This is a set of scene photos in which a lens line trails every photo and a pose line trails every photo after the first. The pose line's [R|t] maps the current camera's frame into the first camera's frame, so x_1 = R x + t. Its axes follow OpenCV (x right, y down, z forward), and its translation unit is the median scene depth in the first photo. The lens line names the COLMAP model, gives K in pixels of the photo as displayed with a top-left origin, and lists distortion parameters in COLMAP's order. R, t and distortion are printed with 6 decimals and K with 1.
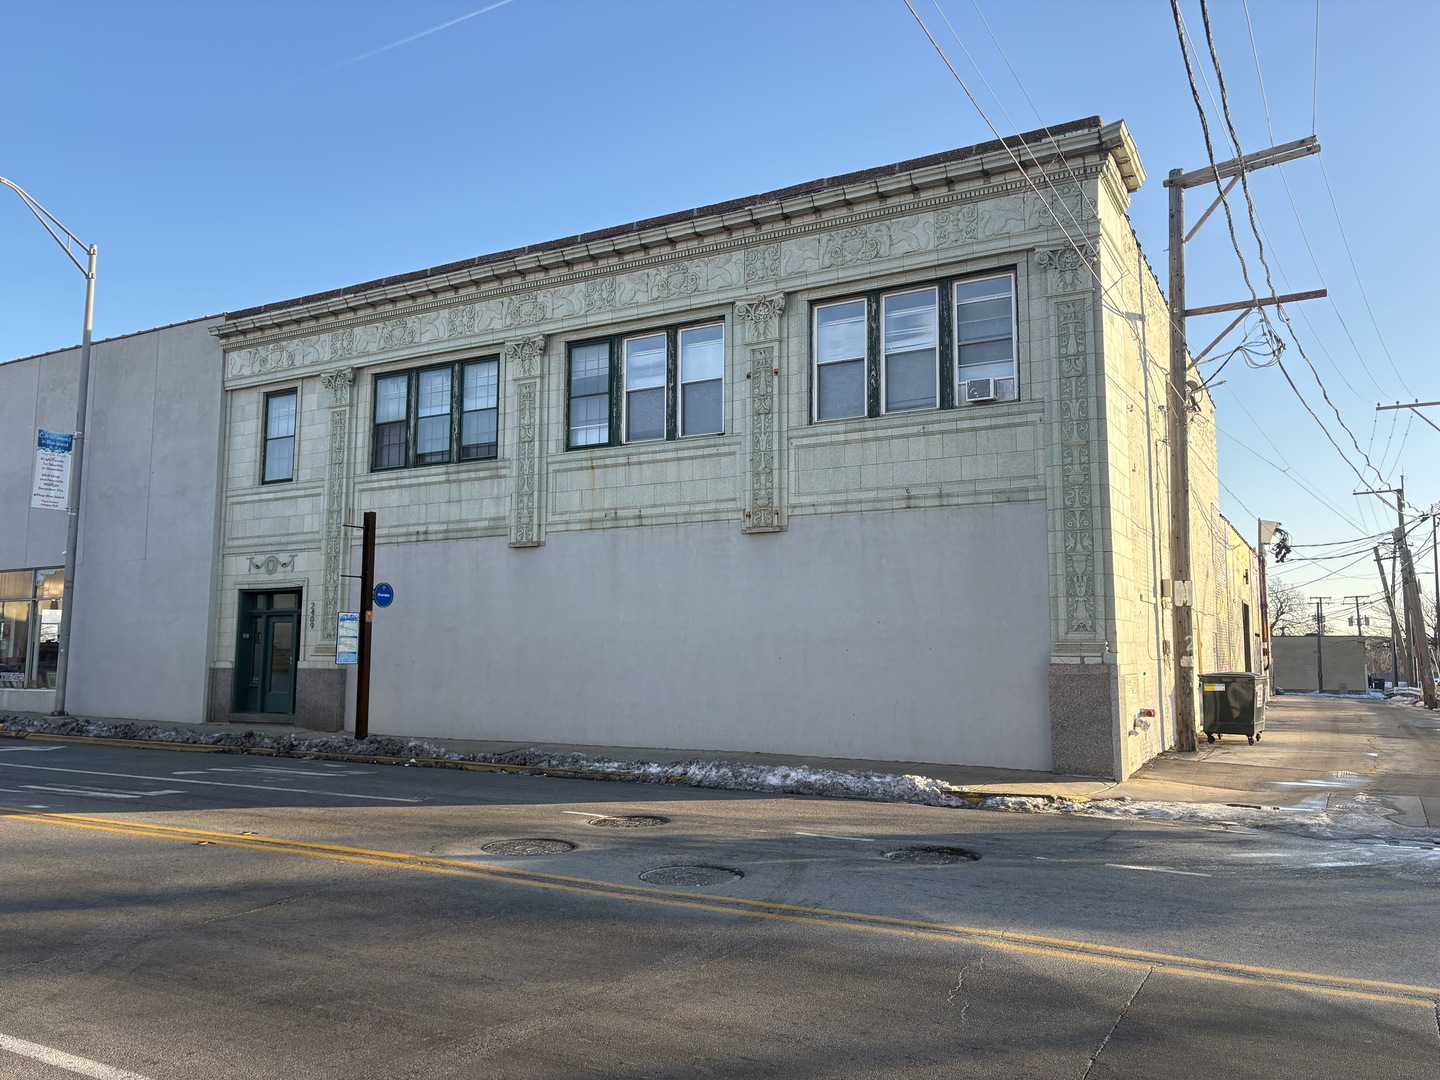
lens RADIAL K [[1086.2, 0, 728.6], [0, 1086.2, 539.1], [0, 0, 1]] dist [0.066134, -0.068633]
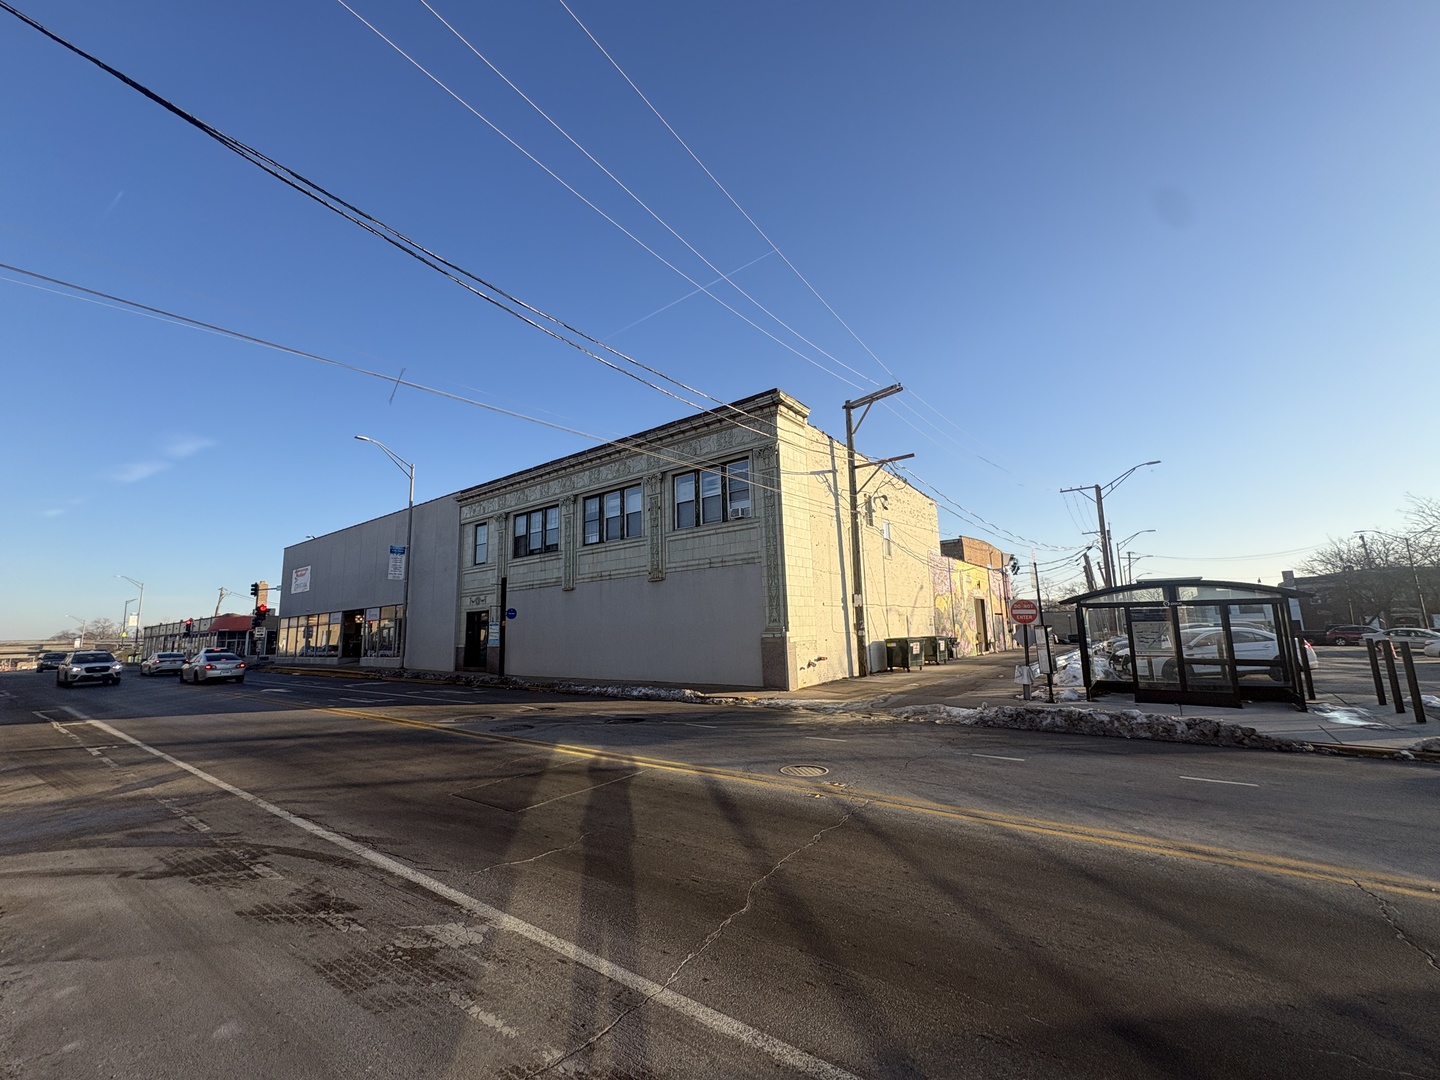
lens RADIAL K [[580.5, 0, 711.5], [0, 580.5, 544.1], [0, 0, 1]] dist [0.002353, -0.000020]
pose [[0.986862, -0.052608, -0.152761, 0.279973], [0.045901, 0.997834, -0.047112, -0.016795], [0.154909, 0.039481, 0.987140, -0.126491]]
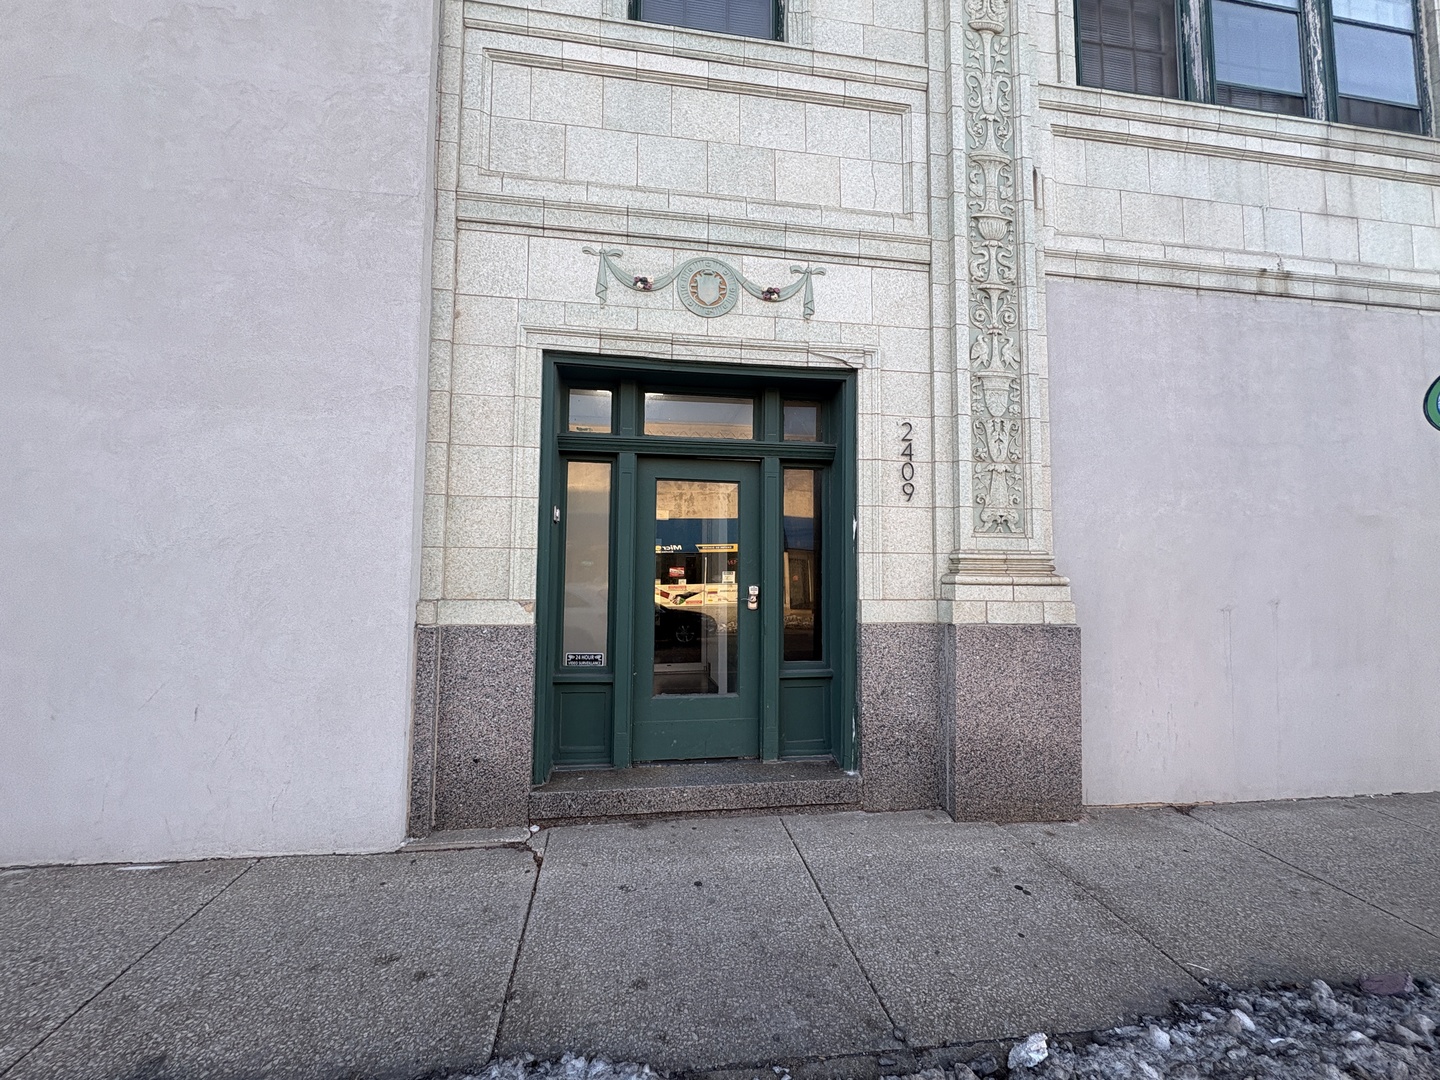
lens RADIAL K [[557.6, 0, 707.2], [0, 557.6, 544.2], [0, 0, 1]] dist [-0.000906, -0.000259]
pose [[0.793806, 0.038981, 0.606920, -0.577873], [-0.070474, 0.997117, 0.028134, 0.103039], [-0.604073, -0.065105, 0.794265, 0.989857]]
